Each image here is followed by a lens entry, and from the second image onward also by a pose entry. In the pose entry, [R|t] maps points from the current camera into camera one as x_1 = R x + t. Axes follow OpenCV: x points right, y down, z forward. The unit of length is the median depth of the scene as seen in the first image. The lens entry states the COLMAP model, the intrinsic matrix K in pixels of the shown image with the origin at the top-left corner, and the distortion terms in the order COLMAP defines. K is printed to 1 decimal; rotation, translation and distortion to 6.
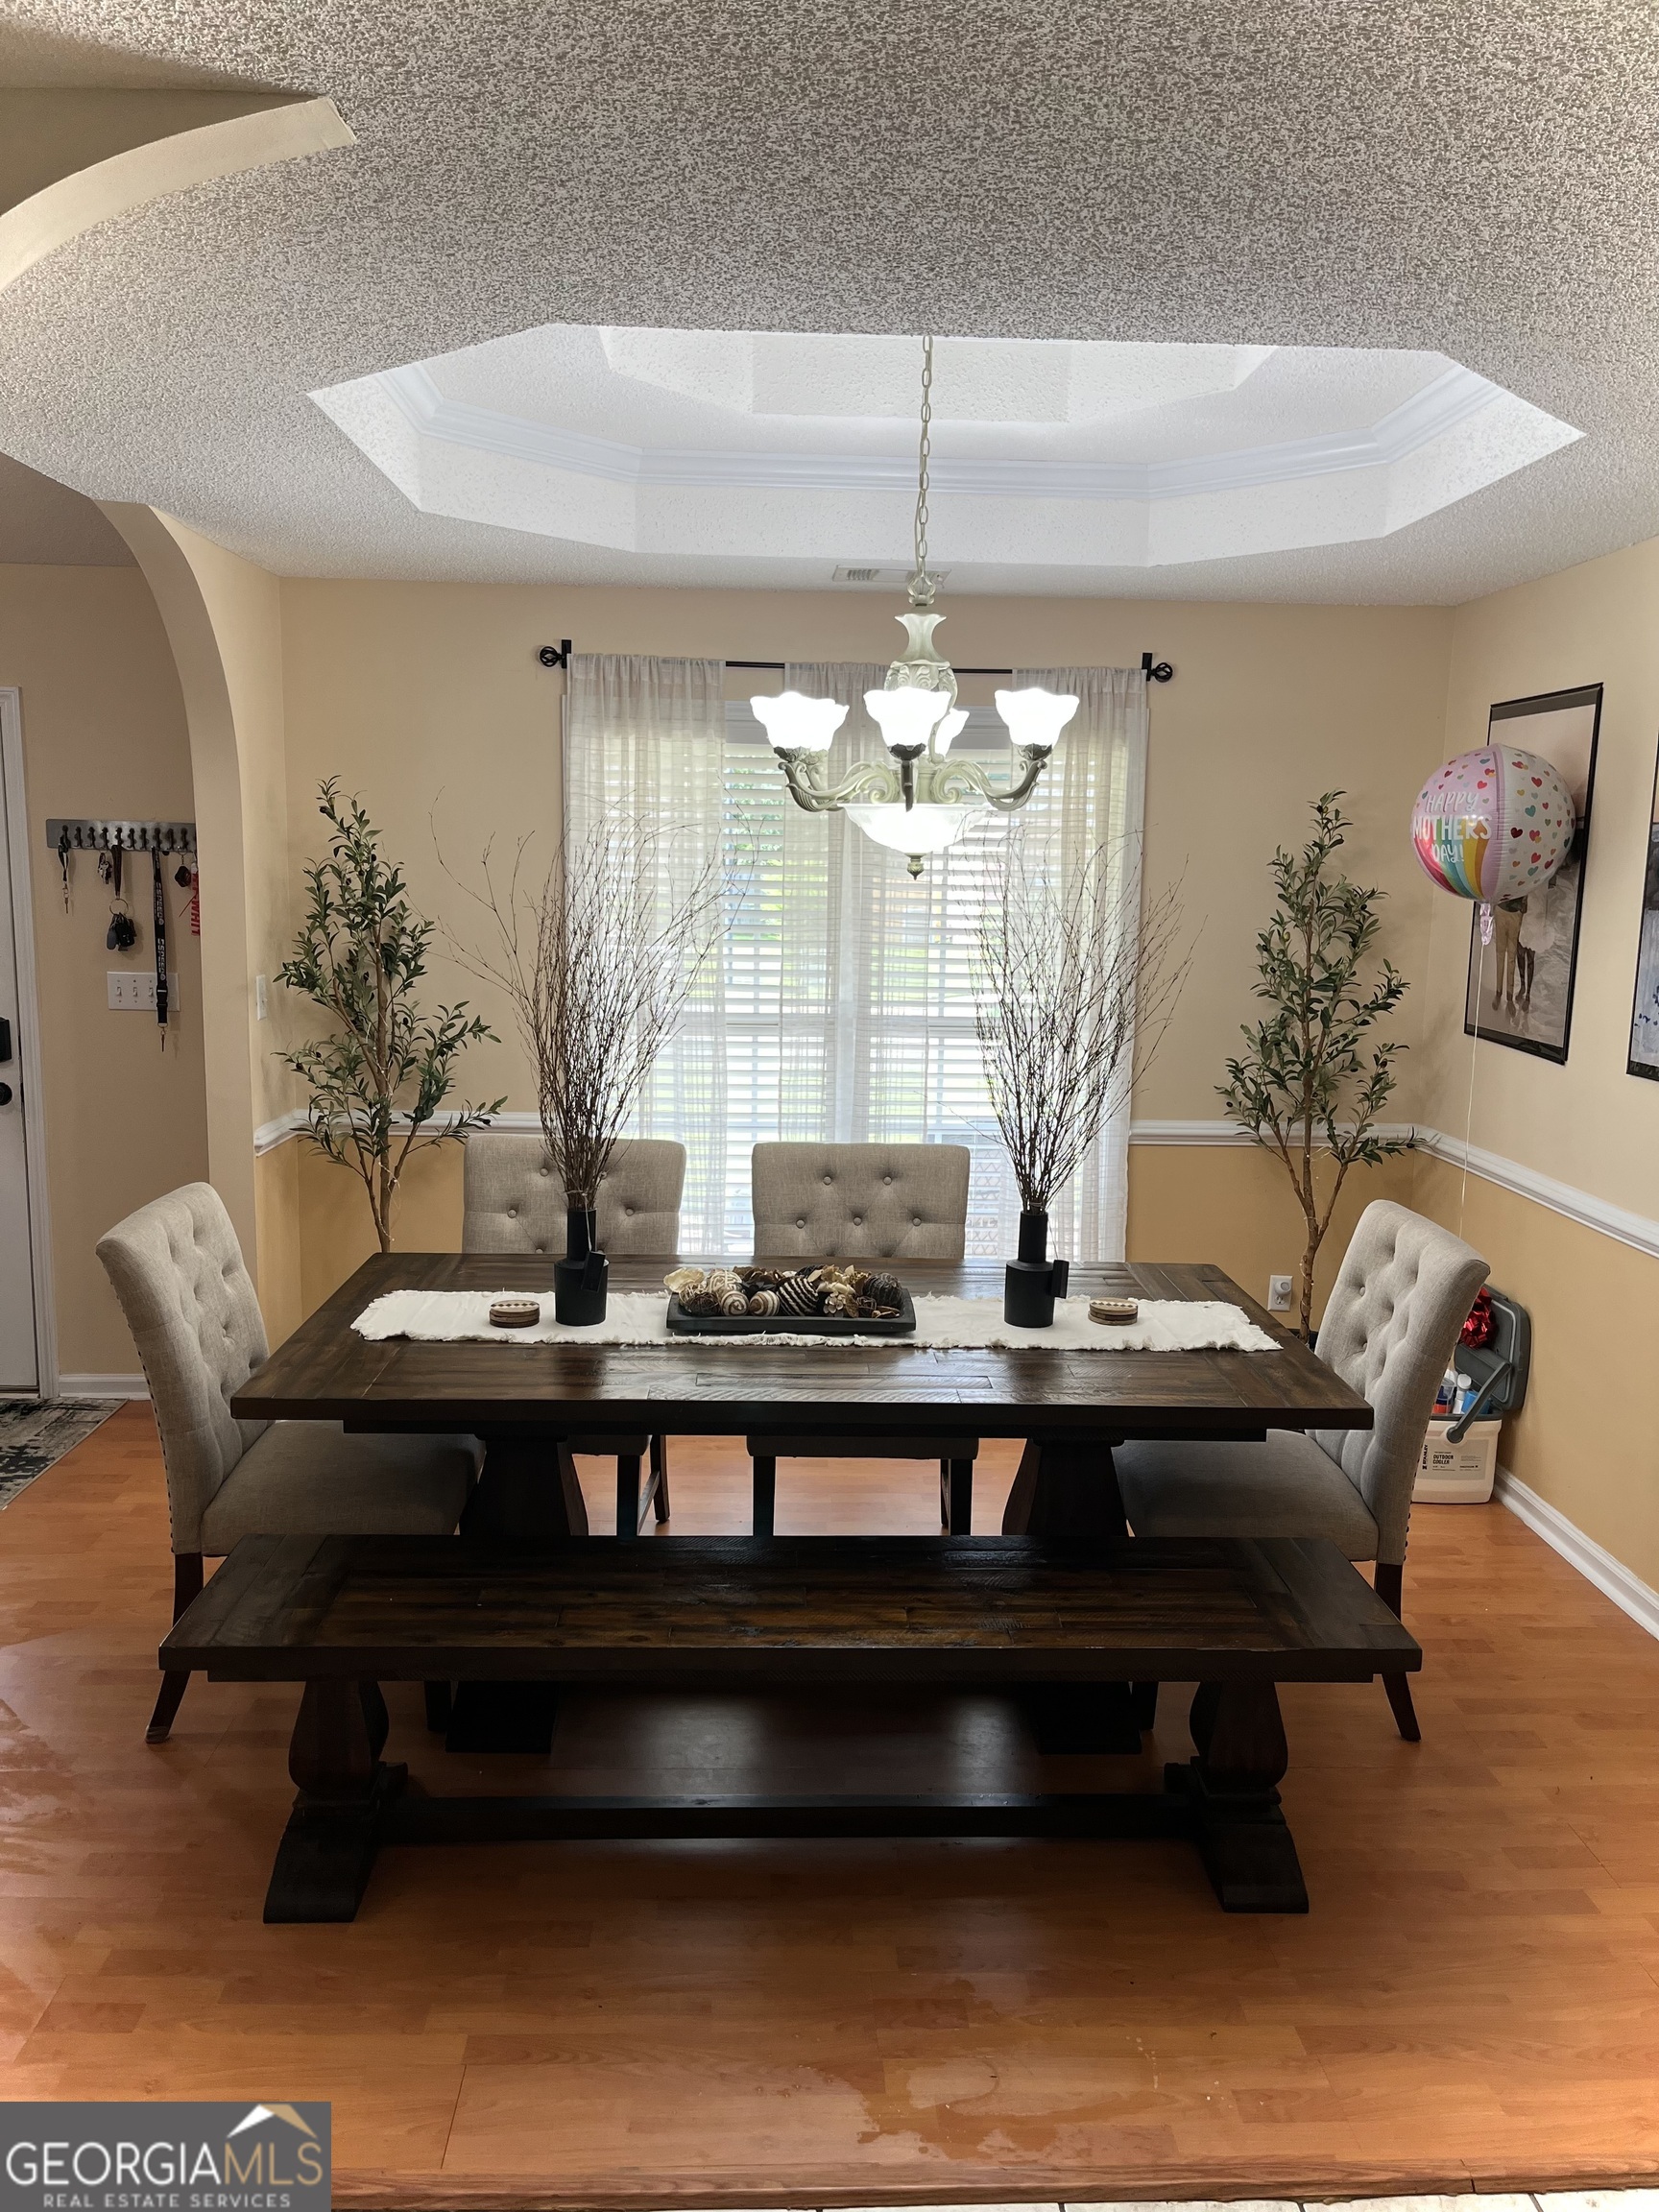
lens RADIAL K [[1685.3, 0, 834.6], [0, 1685.3, 1130.9], [0, 0, 1]] dist [0.024995, -0.003387]
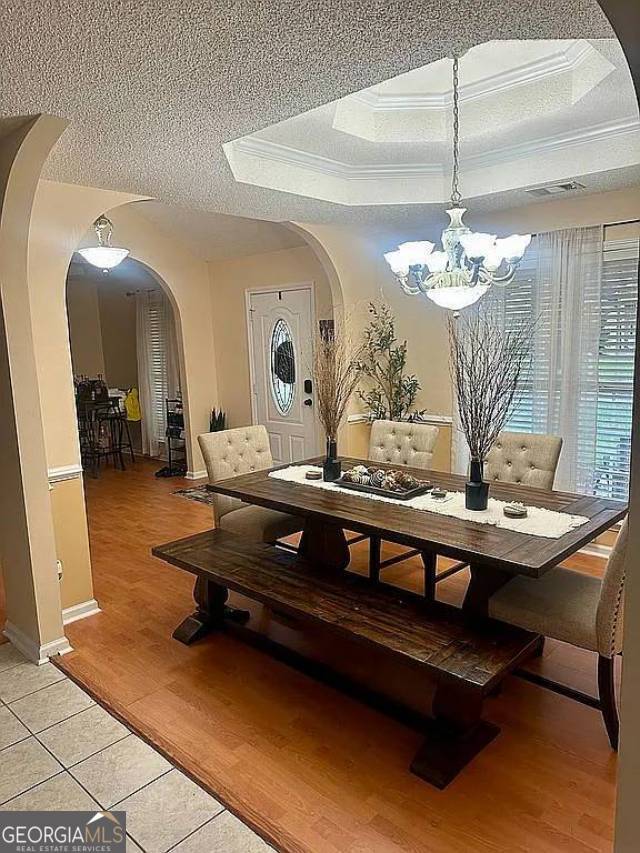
lens RADIAL K [[599.0, 0, 320.0], [0, 599.0, 426.5], [0, 0, 1]] dist [-0.001886, -0.001873]
pose [[0.696946, 0.061326, -0.714497, 0.401235], [-0.070811, 0.997353, 0.016531, 0.003637], [0.713619, 0.039073, 0.699443, 0.197339]]
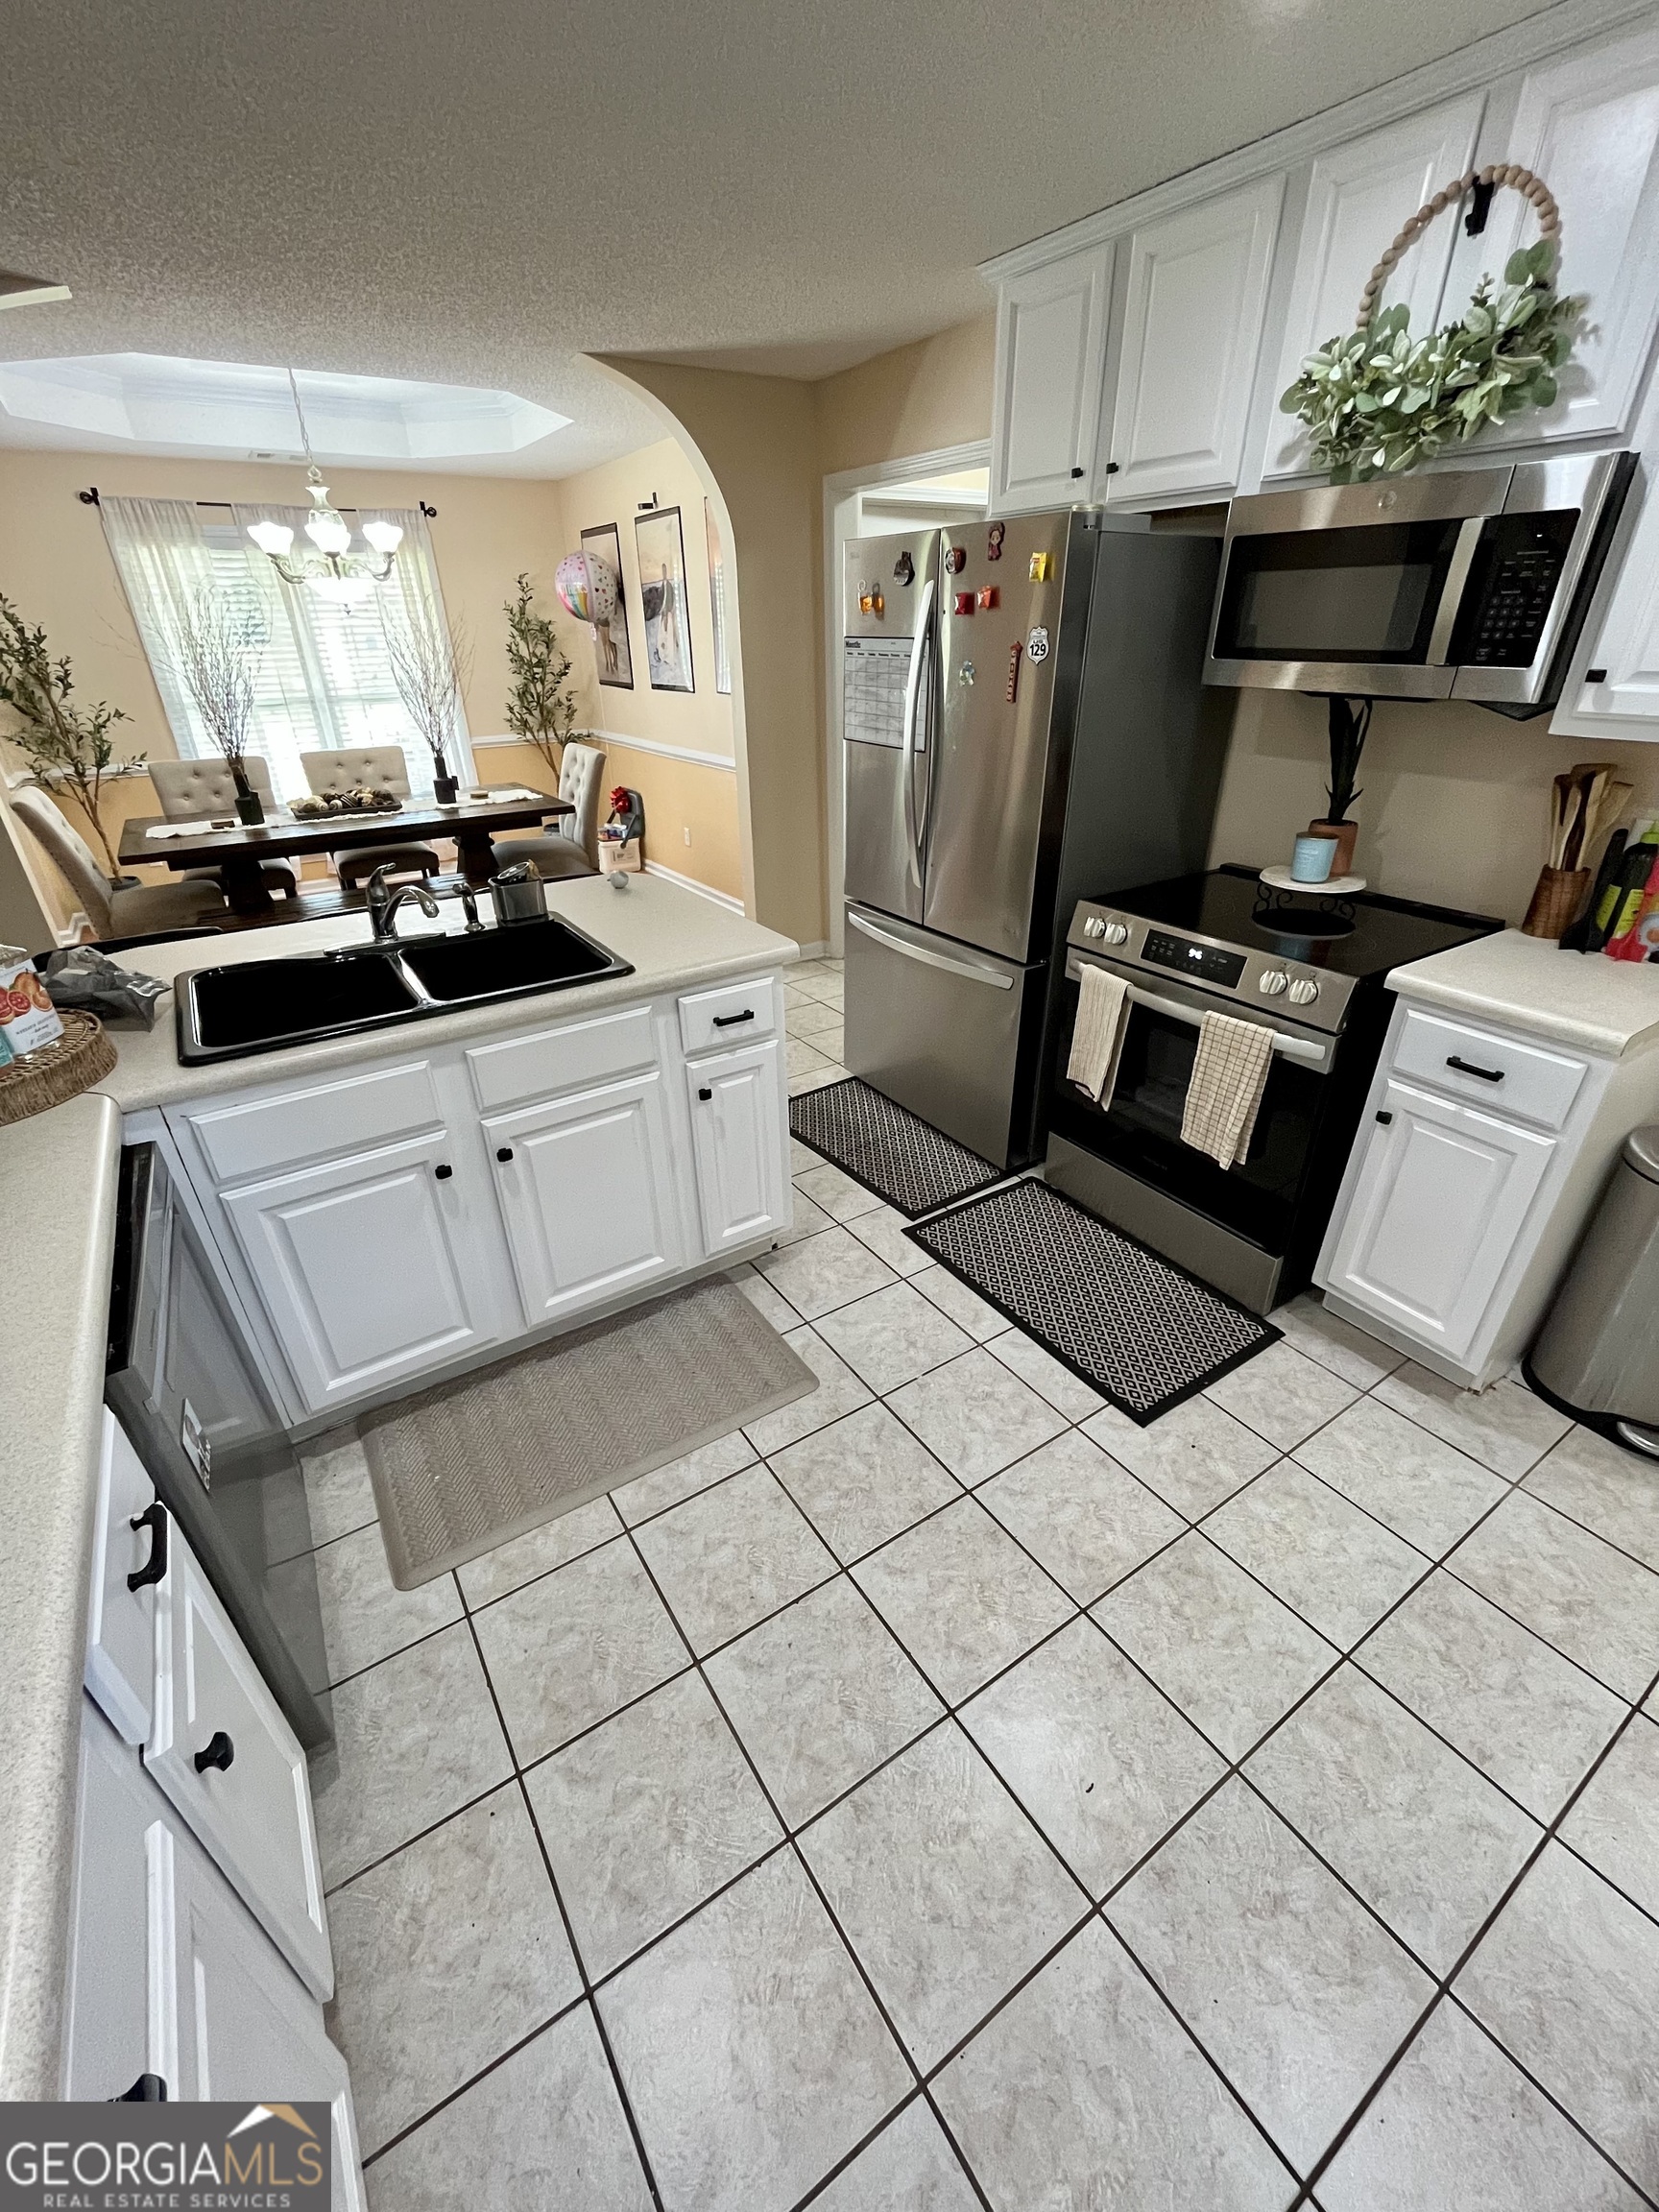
lens RADIAL K [[873.7, 0, 815.7], [0, 873.7, 1094.6], [0, 0, 1]] dist [-0.002081, -0.000587]
pose [[0.857037, -0.272709, 0.437169, -0.084171], [0.115890, 0.928738, 0.352159, 0.093411], [-0.502052, -0.251149, 0.827567, -0.395304]]
